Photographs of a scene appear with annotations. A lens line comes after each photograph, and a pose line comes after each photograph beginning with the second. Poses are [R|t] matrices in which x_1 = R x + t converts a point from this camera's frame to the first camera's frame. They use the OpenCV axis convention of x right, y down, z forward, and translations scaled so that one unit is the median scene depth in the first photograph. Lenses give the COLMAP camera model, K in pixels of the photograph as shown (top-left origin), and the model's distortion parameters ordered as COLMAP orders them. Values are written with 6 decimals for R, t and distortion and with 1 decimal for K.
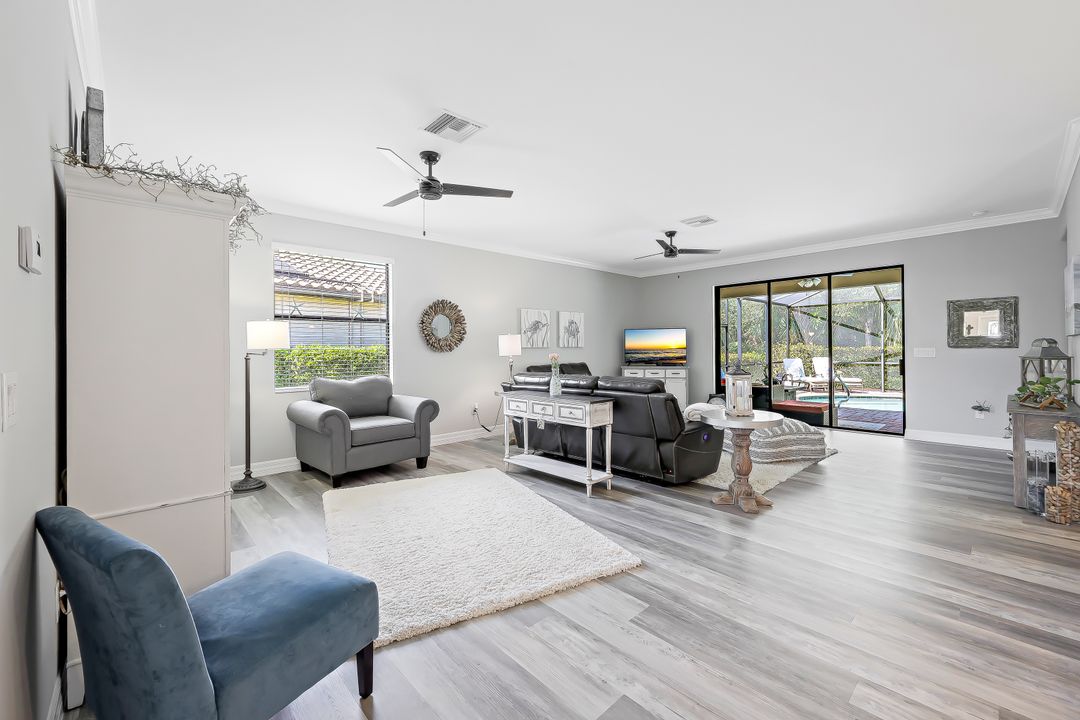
lens RADIAL K [[438.0, 0, 534.0], [0, 438.0, 351.7], [0, 0, 1]] dist [-0.001792, 0.000217]
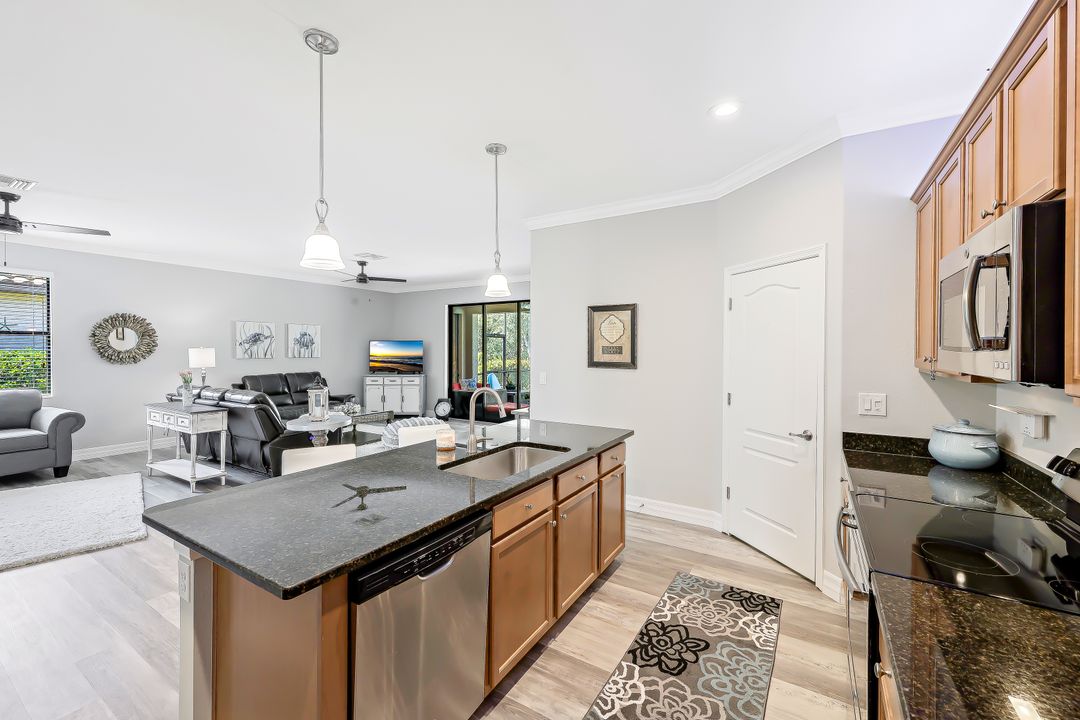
lens RADIAL K [[438.0, 0, 538.5], [0, 438.0, 361.3], [0, 0, 1]] dist [-0.001792, 0.000217]
pose [[0.964895, 0.005602, 0.262577, 0.505605], [-0.011903, 0.999678, 0.022411, -0.044217], [-0.262367, -0.024750, 0.964651, -0.276363]]
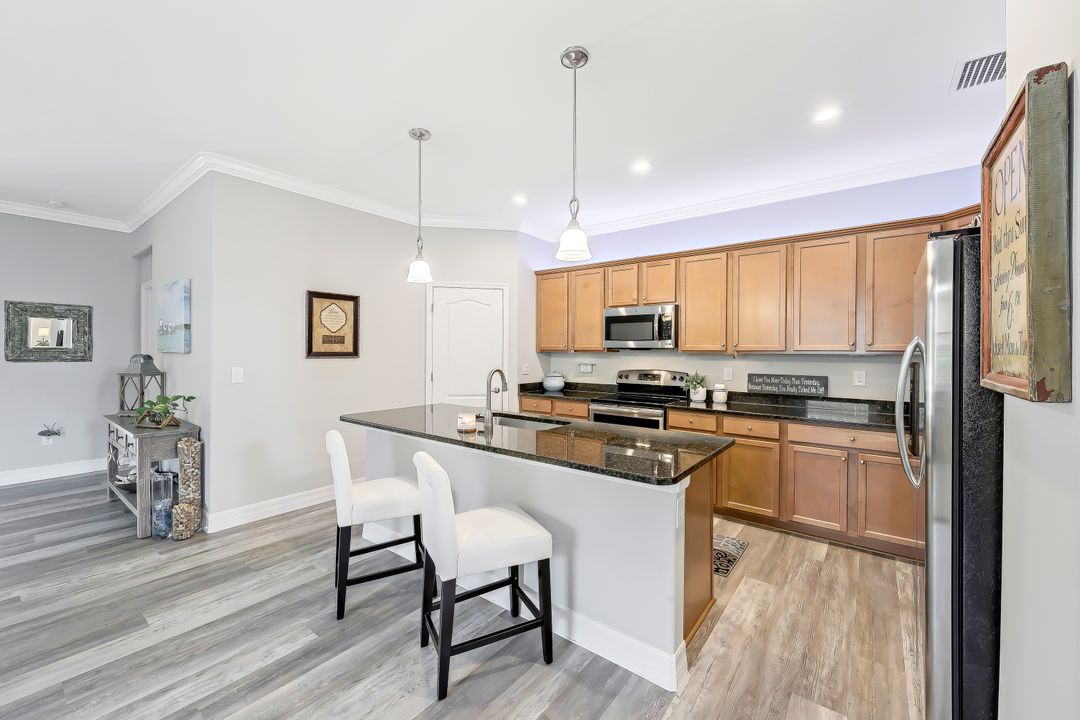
lens RADIAL K [[438.0, 0, 541.6], [0, 438.0, 351.4], [0, 0, 1]] dist [-0.001792, 0.000217]
pose [[-0.160981, 0.006839, 0.986934, 0.032507], [0.000828, 0.999977, -0.006794, -0.022554], [-0.986957, -0.000277, -0.160983, 0.201573]]
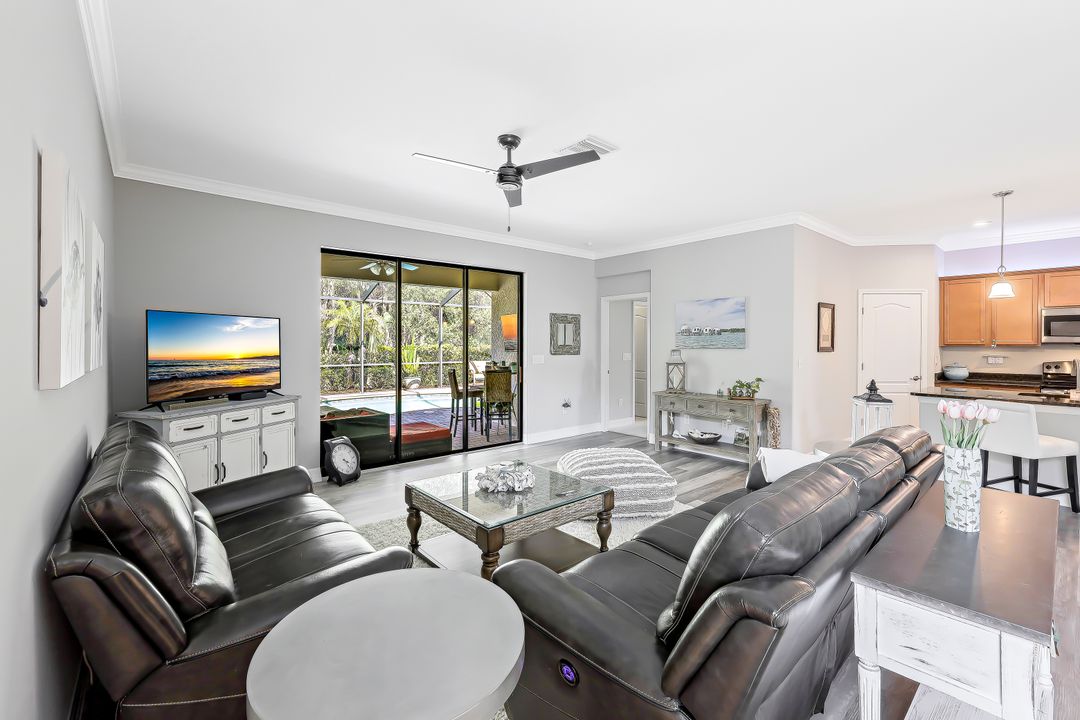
lens RADIAL K [[438.0, 0, 552.3], [0, 438.0, 339.9], [0, 0, 1]] dist [-0.001792, 0.000217]
pose [[0.054094, 0.021550, 0.998303, -0.196256], [0.004540, 0.999751, -0.021827, -0.024494], [-0.998526, 0.005713, 0.053982, 1.001053]]
